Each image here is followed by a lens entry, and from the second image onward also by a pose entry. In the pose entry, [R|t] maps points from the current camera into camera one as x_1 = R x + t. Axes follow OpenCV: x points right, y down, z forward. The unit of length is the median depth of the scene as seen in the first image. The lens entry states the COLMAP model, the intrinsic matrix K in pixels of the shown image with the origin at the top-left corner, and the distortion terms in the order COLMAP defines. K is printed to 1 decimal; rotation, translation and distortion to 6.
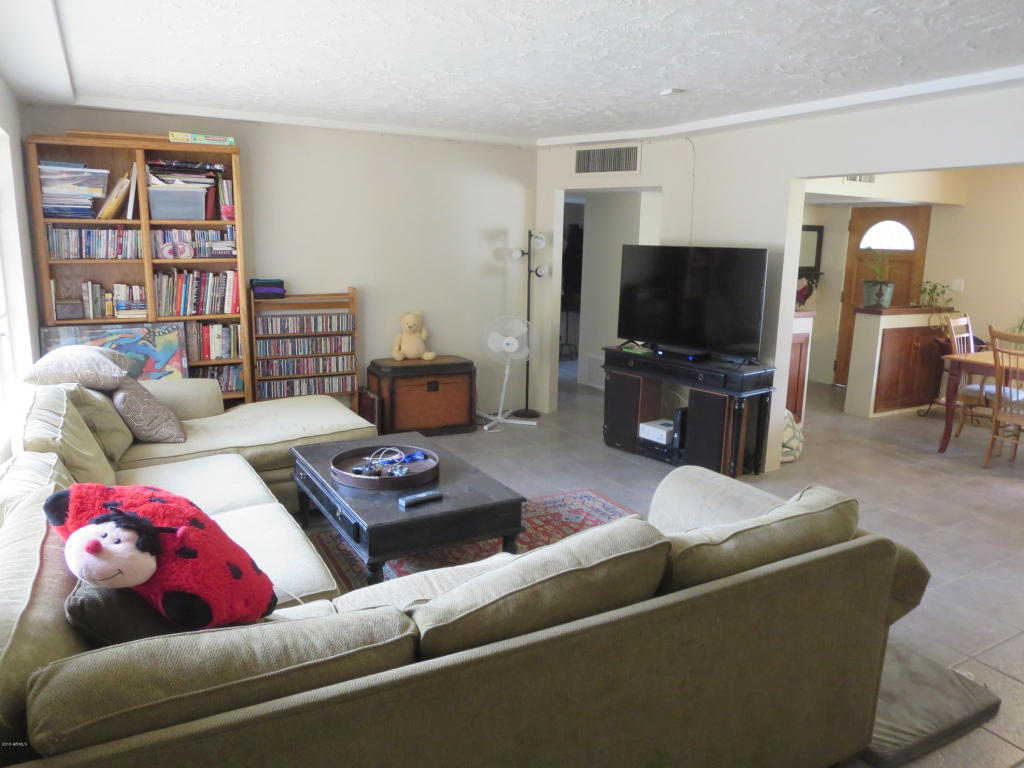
lens RADIAL K [[725.9, 0, 512.8], [0, 725.9, 383.3], [0, 0, 1]] dist [-0.006918, -0.001886]
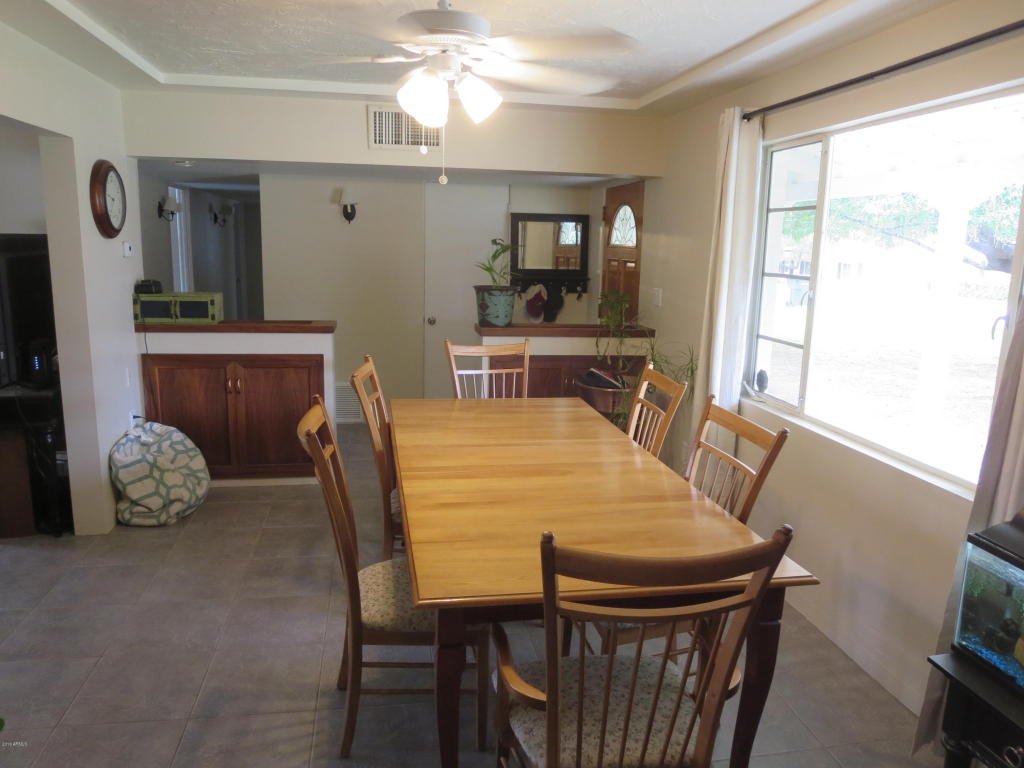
lens RADIAL K [[725.9, 0, 509.4], [0, 725.9, 383.3], [0, 0, 1]] dist [-0.006918, -0.001886]
pose [[0.939885, 0.074517, -0.333260, 0.879860], [-0.072481, 0.997197, 0.018556, -0.070785], [0.333709, 0.006714, 0.942652, 0.388721]]
